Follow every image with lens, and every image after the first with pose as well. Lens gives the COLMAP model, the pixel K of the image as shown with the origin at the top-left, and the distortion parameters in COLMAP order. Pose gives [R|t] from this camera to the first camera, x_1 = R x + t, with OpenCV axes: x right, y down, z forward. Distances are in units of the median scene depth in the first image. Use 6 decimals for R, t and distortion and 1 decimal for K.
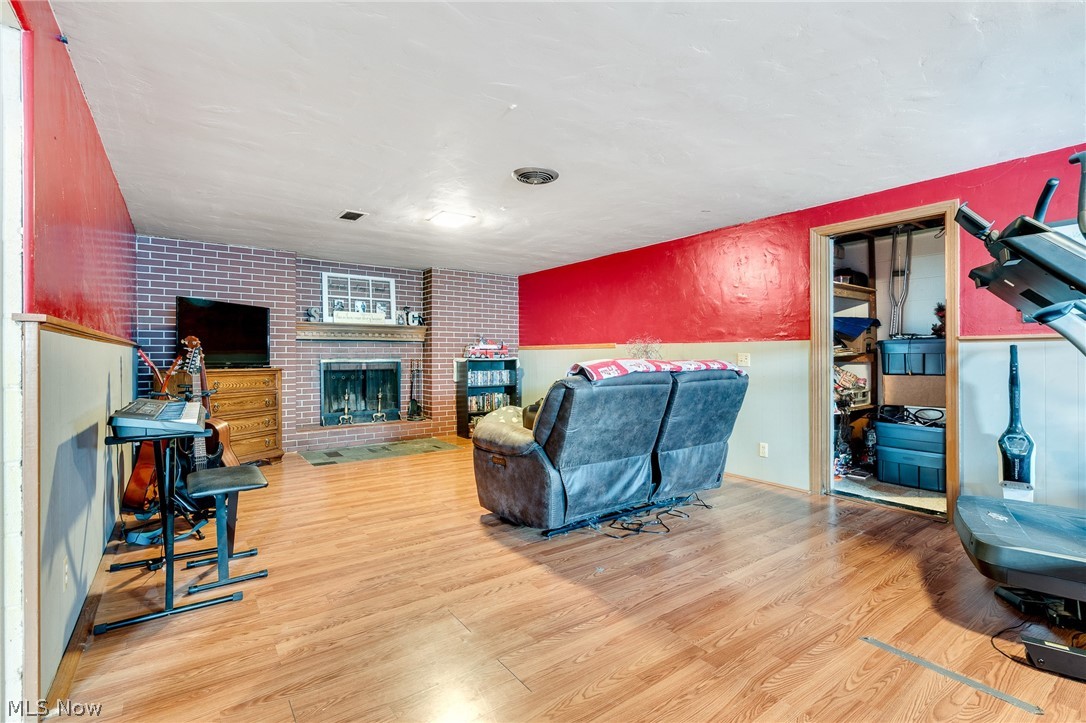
lens RADIAL K [[499.4, 0, 540.7], [0, 499.4, 358.3], [0, 0, 1]] dist [0.005653, 0.000555]
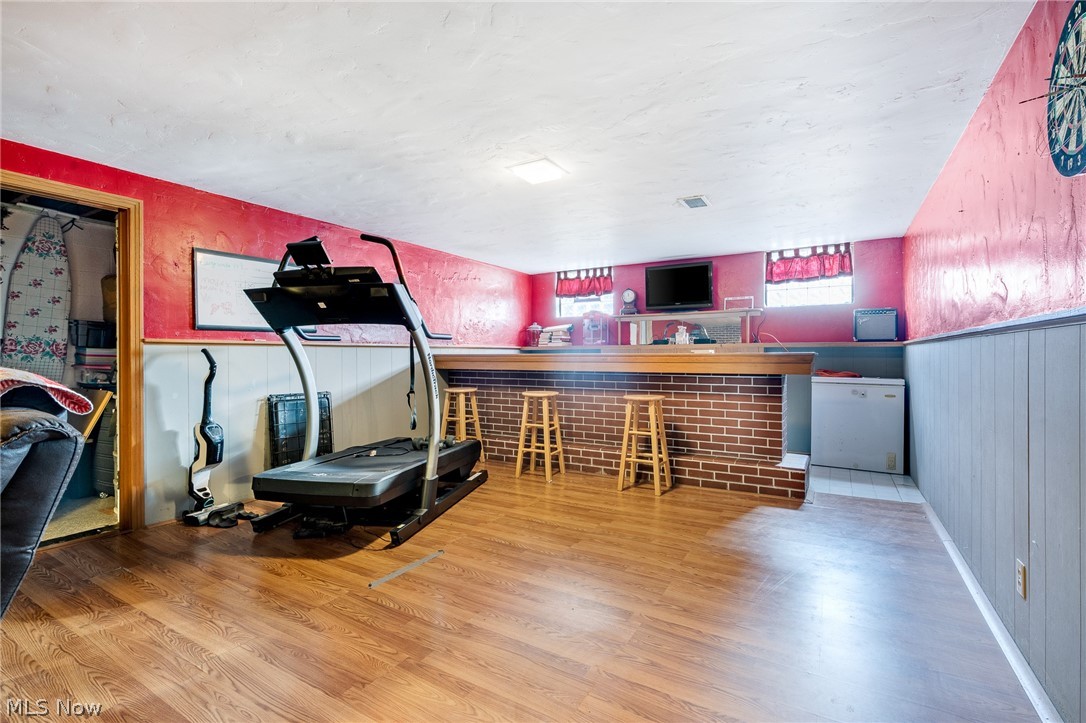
lens RADIAL K [[499.4, 0, 542.2], [0, 499.4, 358.5], [0, 0, 1]] dist [0.005653, 0.000555]
pose [[-0.405578, -0.000949, 0.914060, -0.562628], [0.005438, 0.999979, 0.003450, -0.004353], [-0.914044, 0.006370, -0.405565, 0.957647]]
